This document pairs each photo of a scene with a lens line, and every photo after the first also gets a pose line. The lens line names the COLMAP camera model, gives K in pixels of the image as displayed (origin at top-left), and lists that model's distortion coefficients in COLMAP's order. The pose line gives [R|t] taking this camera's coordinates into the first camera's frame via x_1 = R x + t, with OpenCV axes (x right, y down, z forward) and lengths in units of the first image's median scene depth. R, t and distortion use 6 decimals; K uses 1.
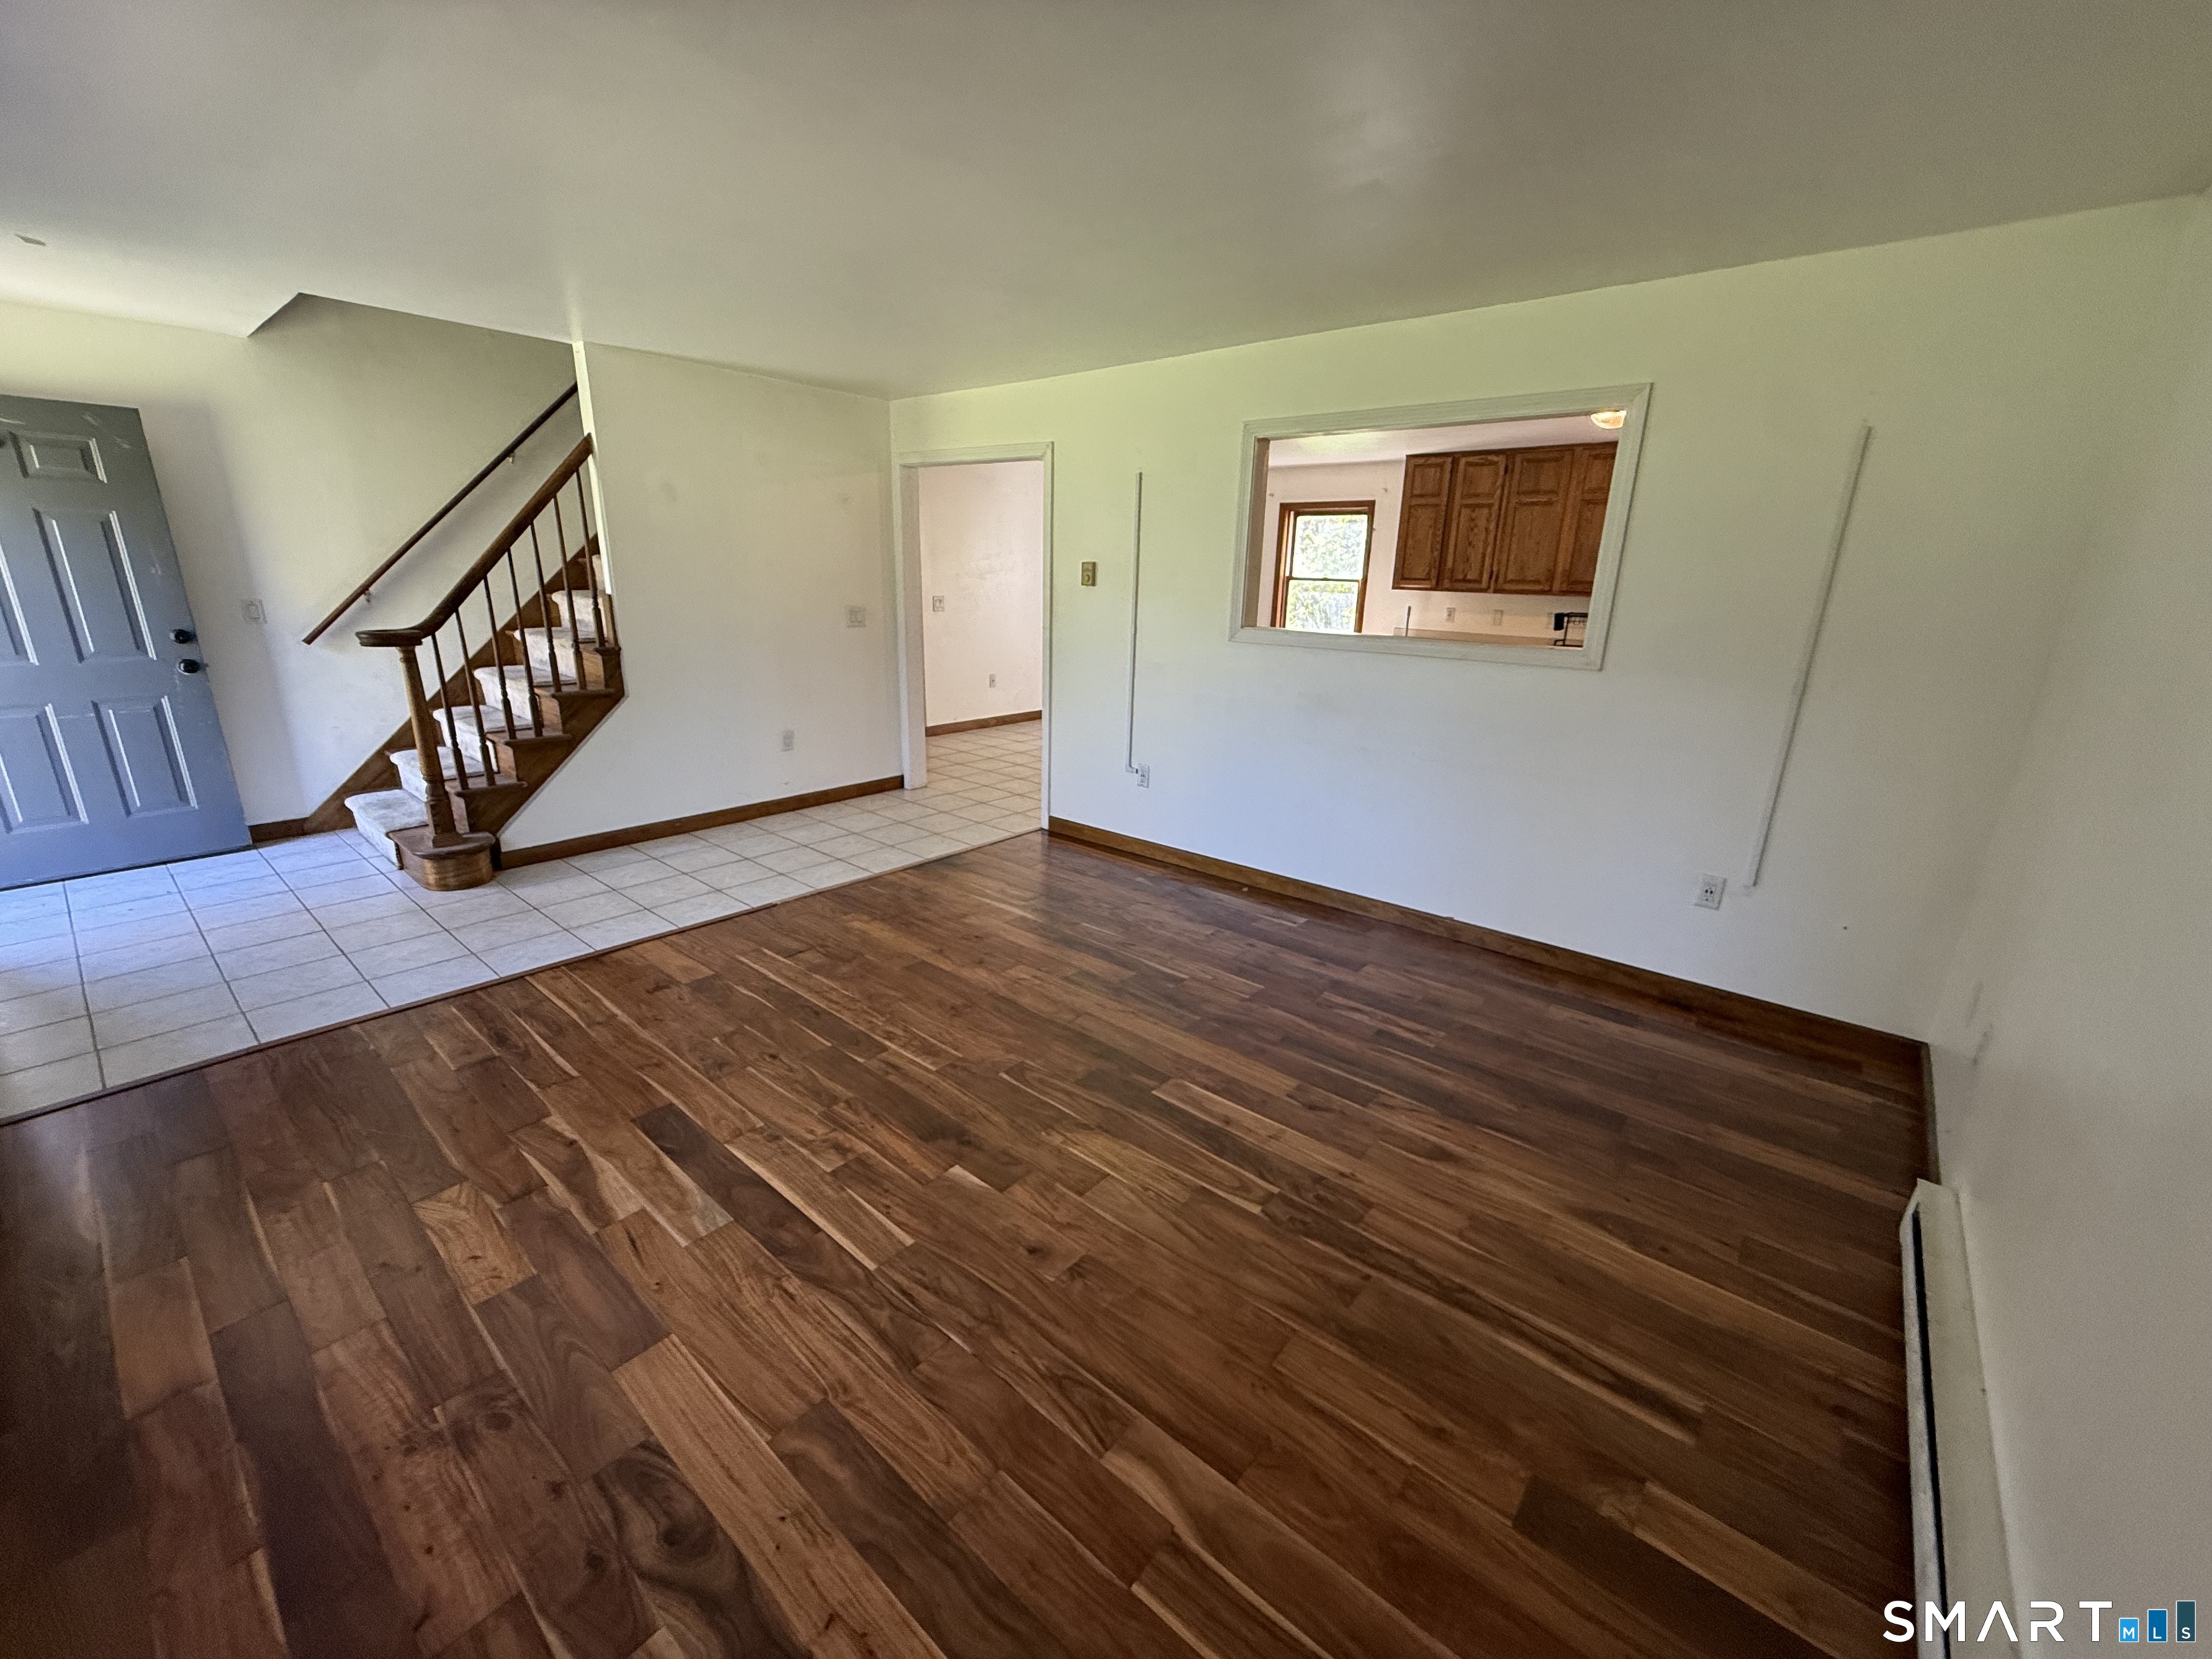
lens RADIAL K [[885.0, 0, 1102.2], [0, 885.0, 829.2], [0, 0, 1]] dist [-0.001375, 0.000288]
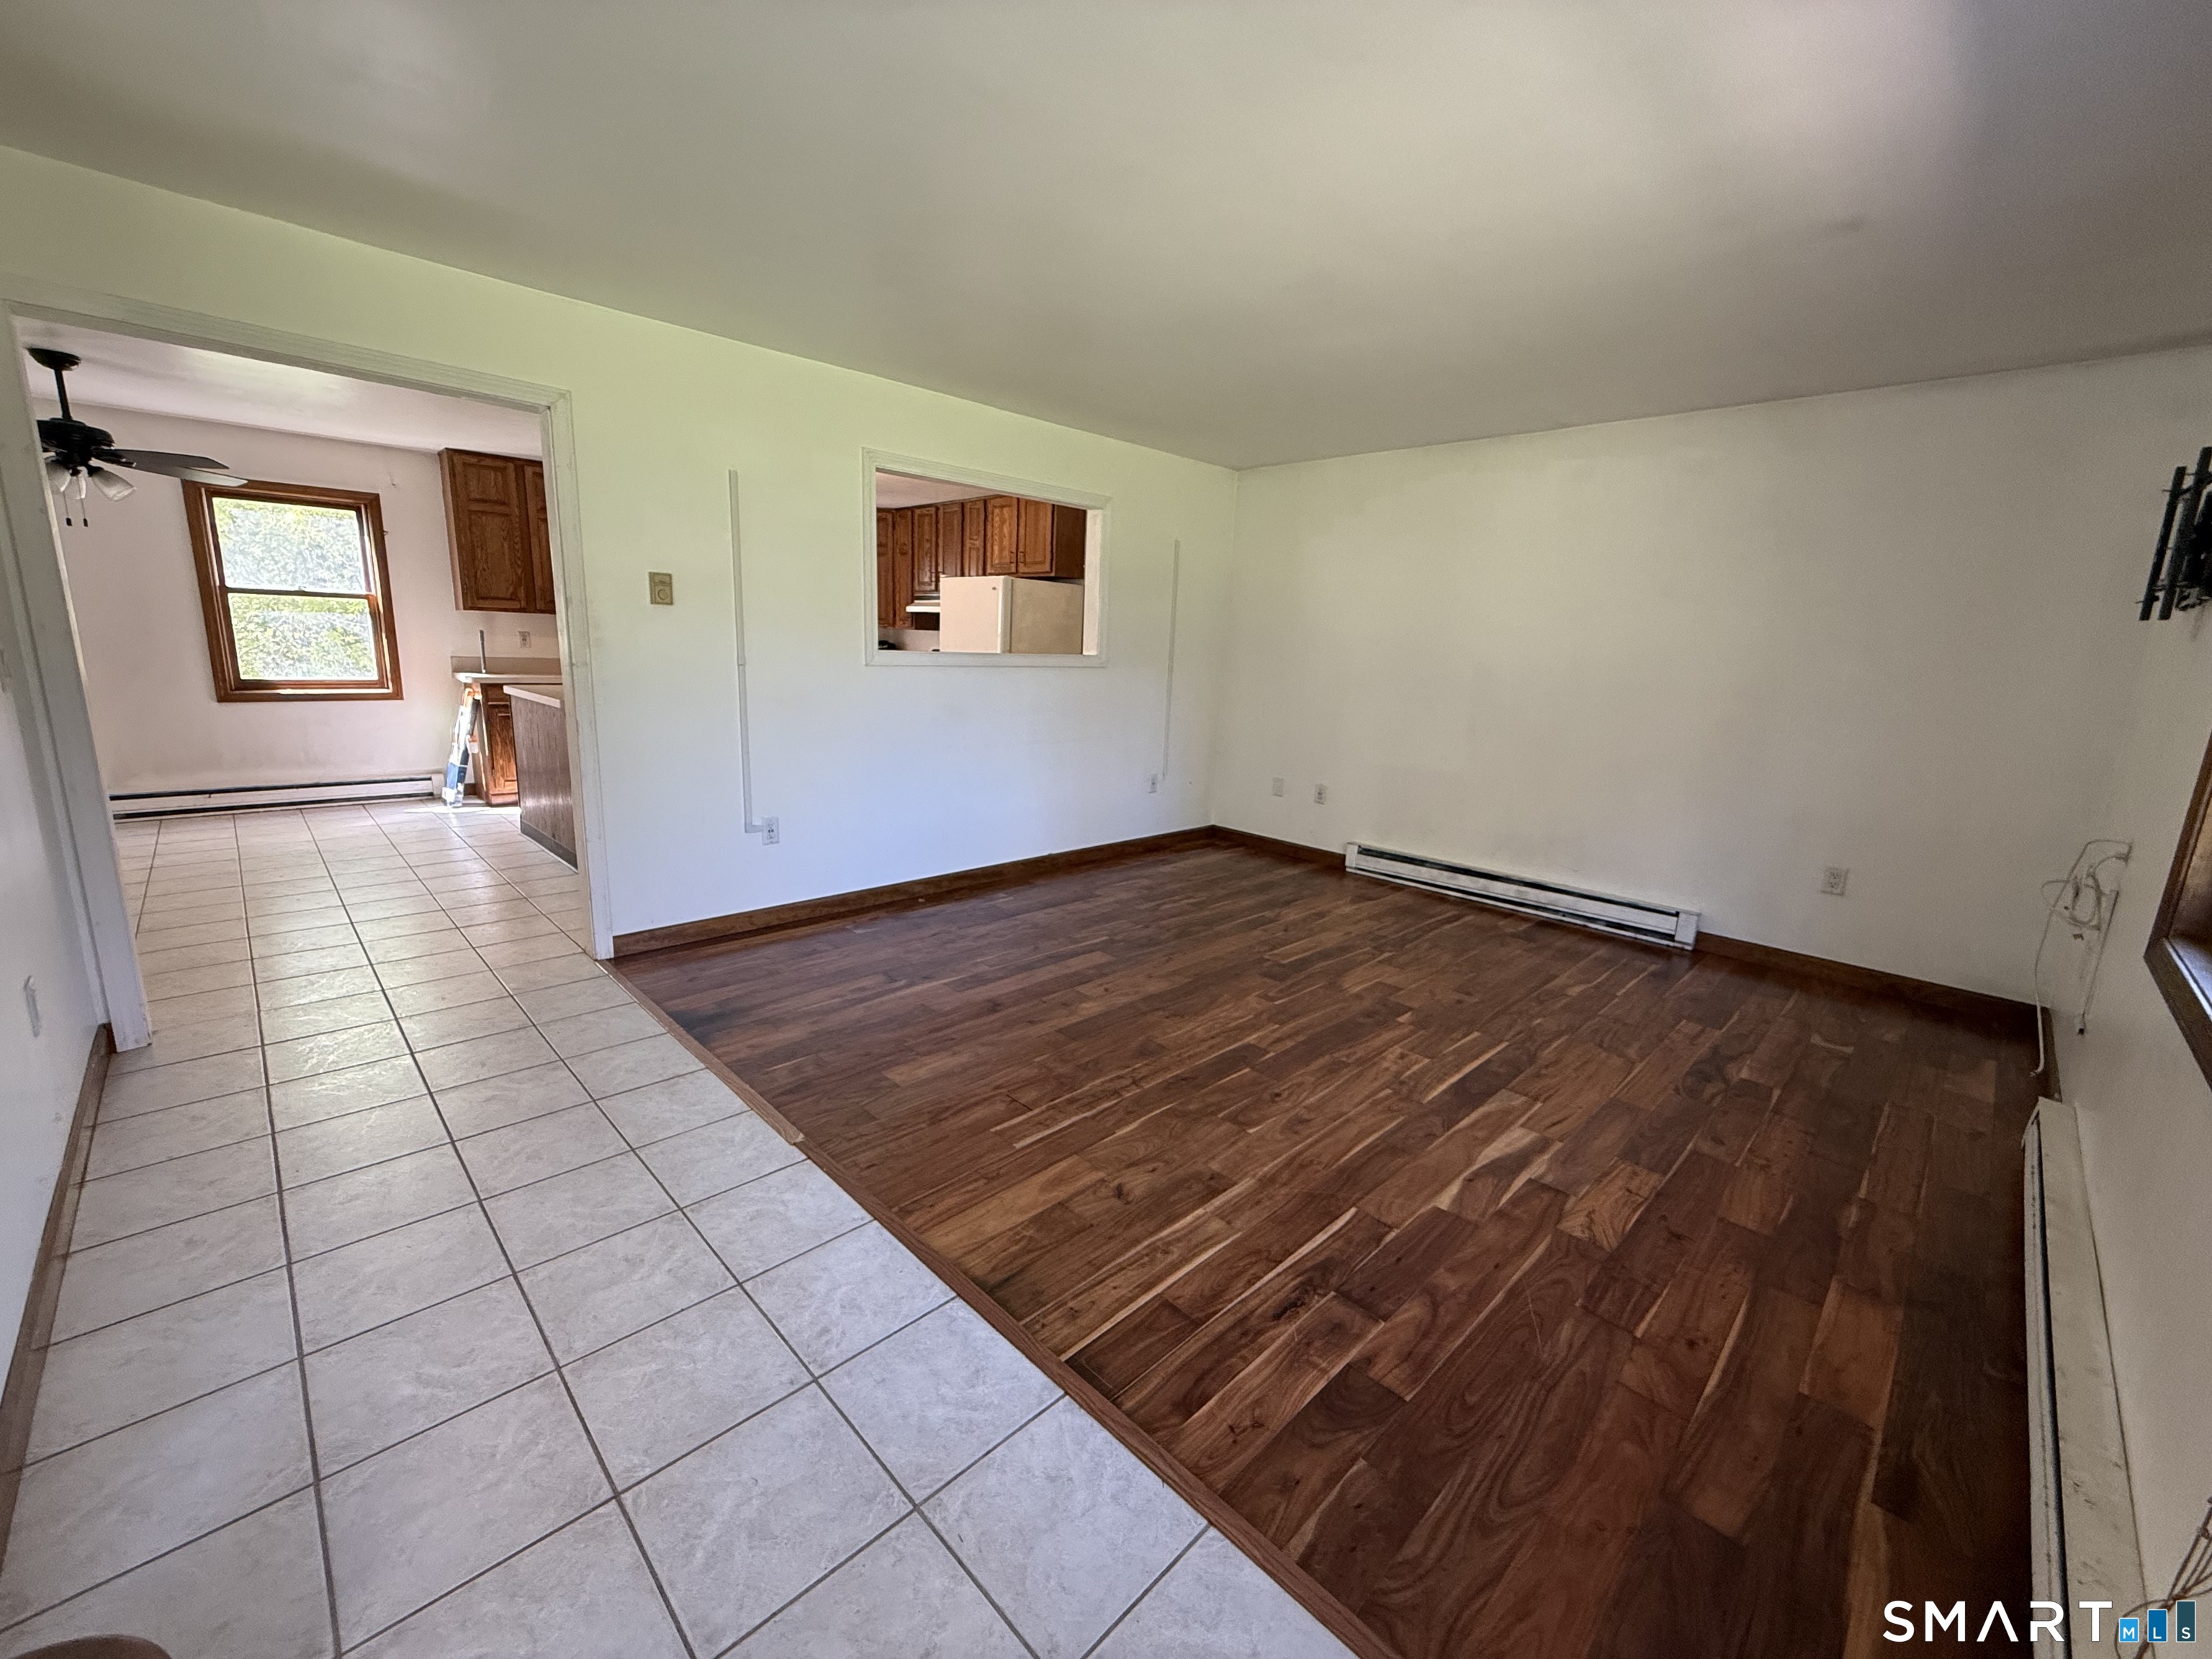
lens RADIAL K [[886.4, 0, 1098.5], [0, 886.4, 825.0], [0, 0, 1]] dist [0.000271, -0.000317]
pose [[0.096069, -0.221083, 0.970512, -0.853584], [0.248152, 0.949555, 0.191745, -0.172925], [-0.963946, 0.222414, 0.146085, 0.663385]]
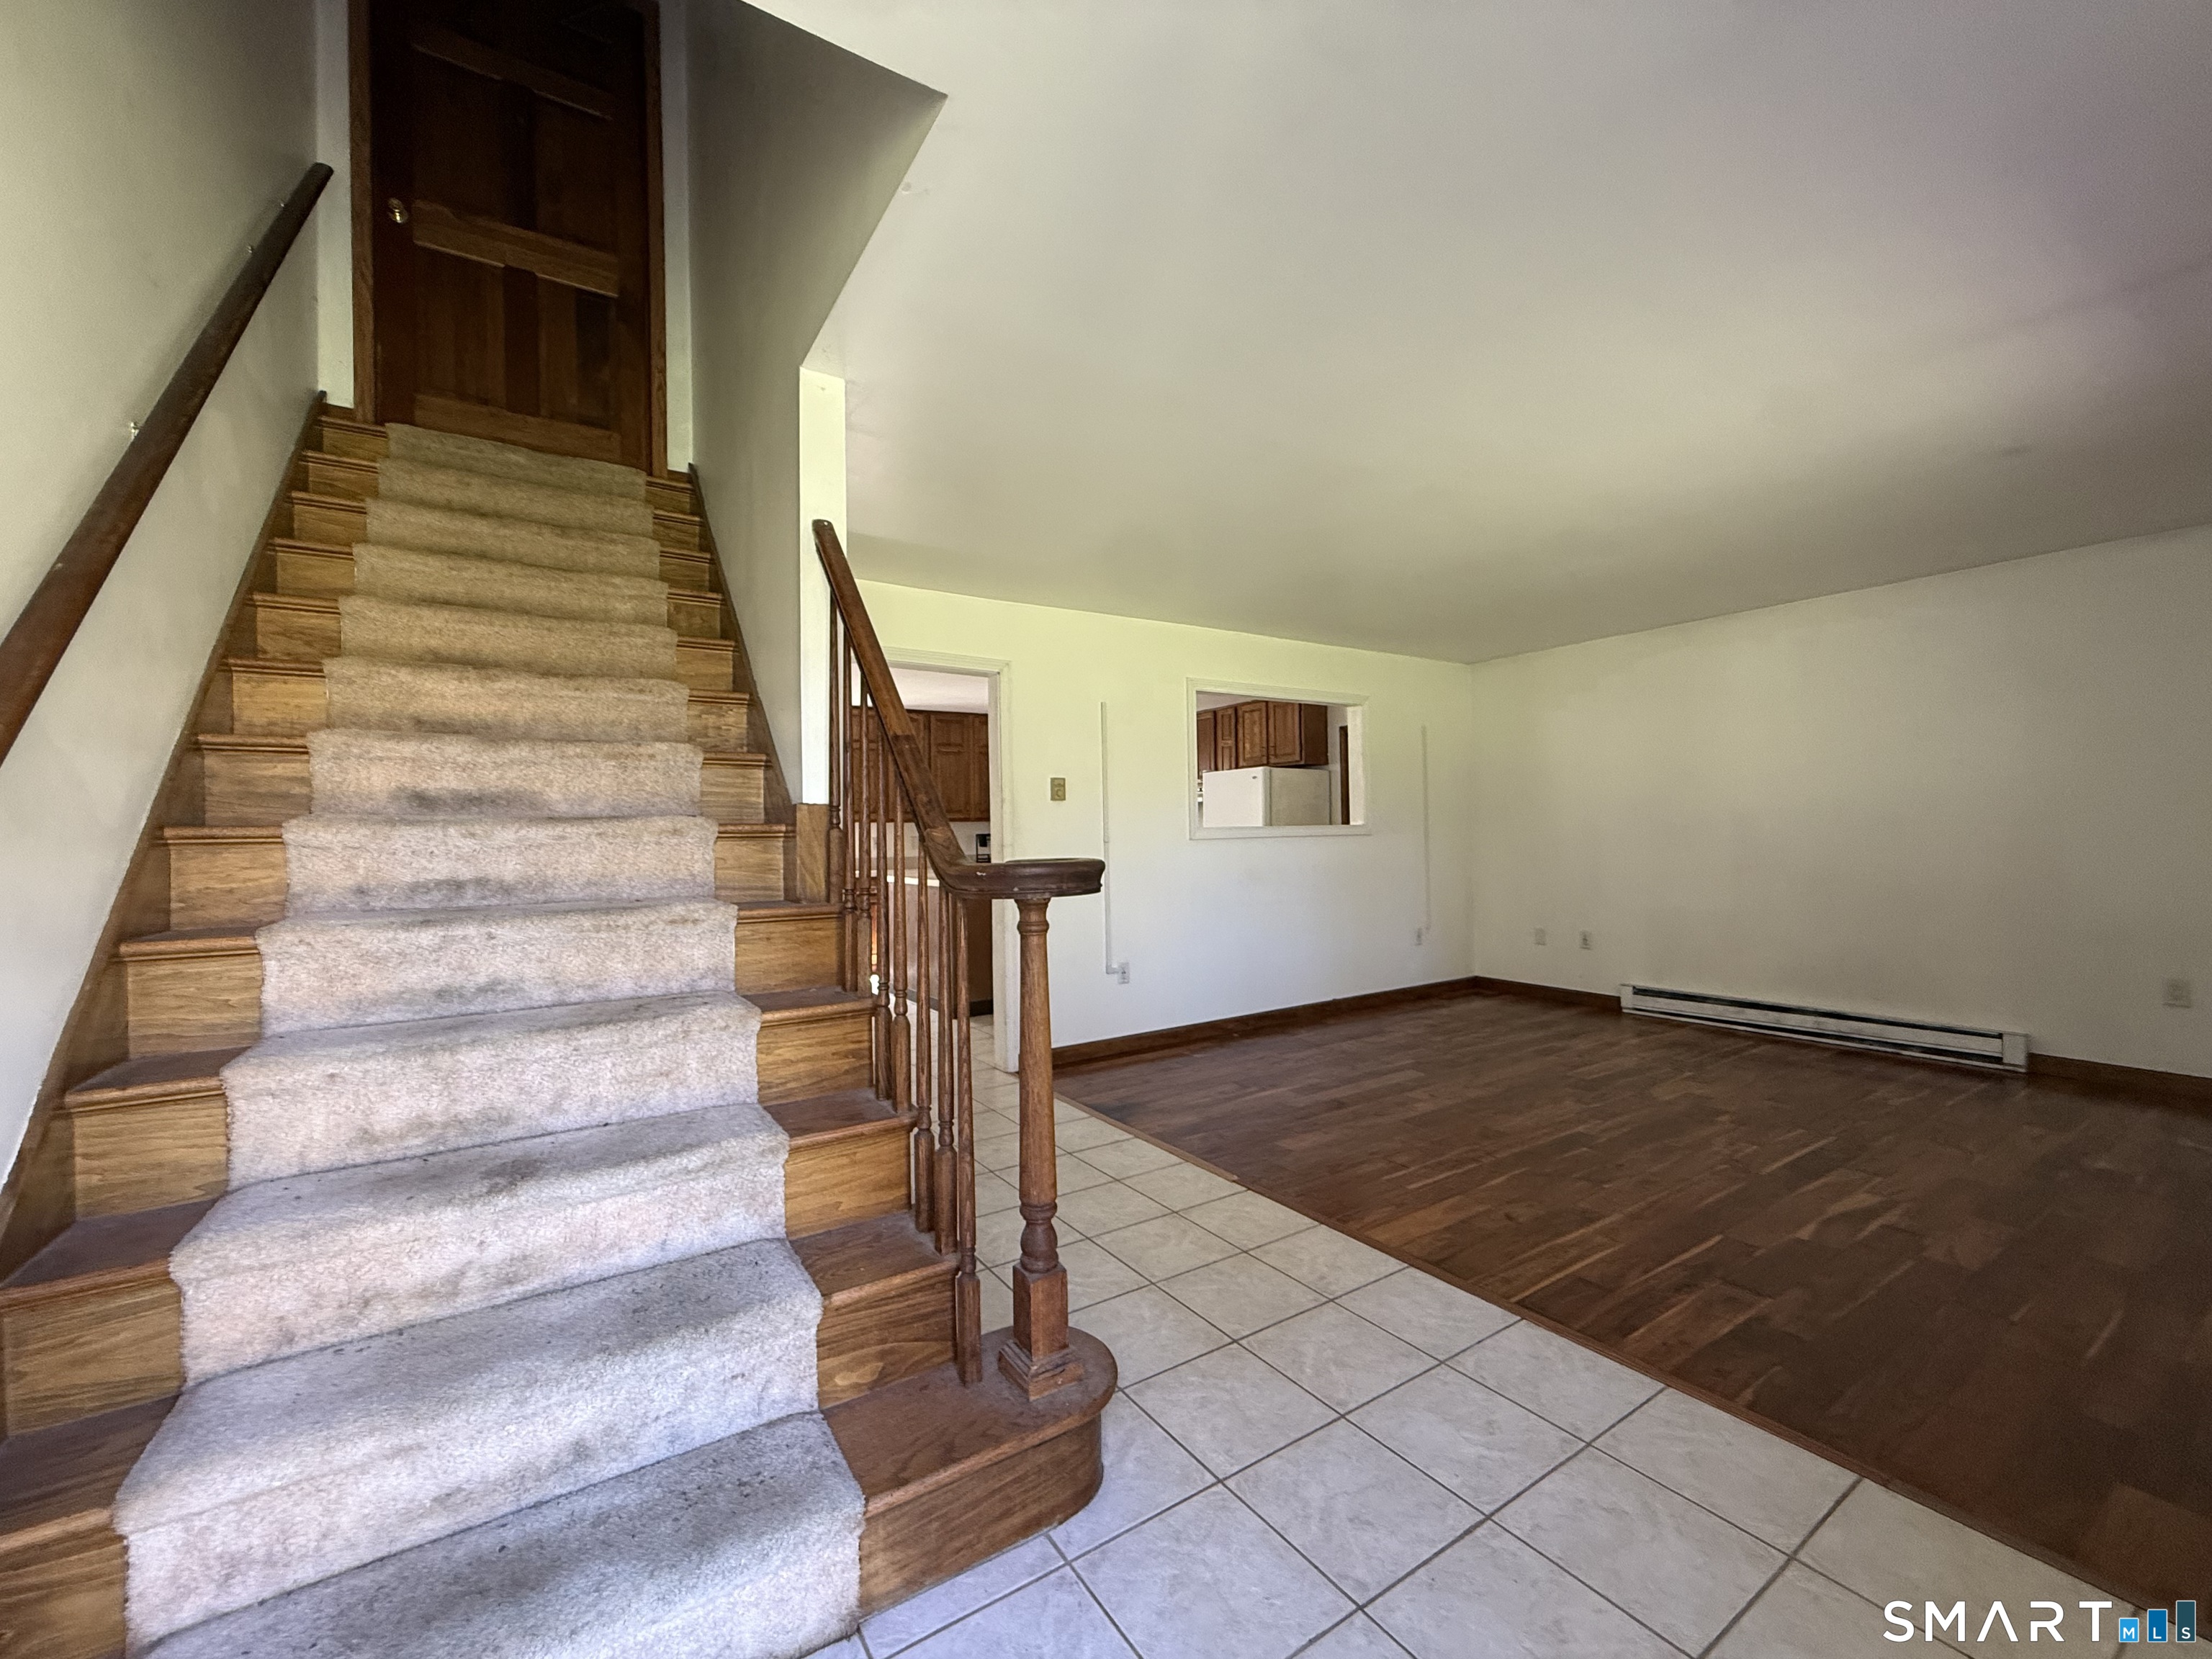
lens RADIAL K [[882.0, 0, 1096.8], [0, 882.0, 828.9], [0, 0, 1]] dist [-0.000552, -0.000251]
pose [[0.295368, -0.023205, 0.955102, -1.106348], [0.297545, 0.952220, -0.068882, -0.185089], [-0.907868, 0.304531, 0.288160, 0.778745]]
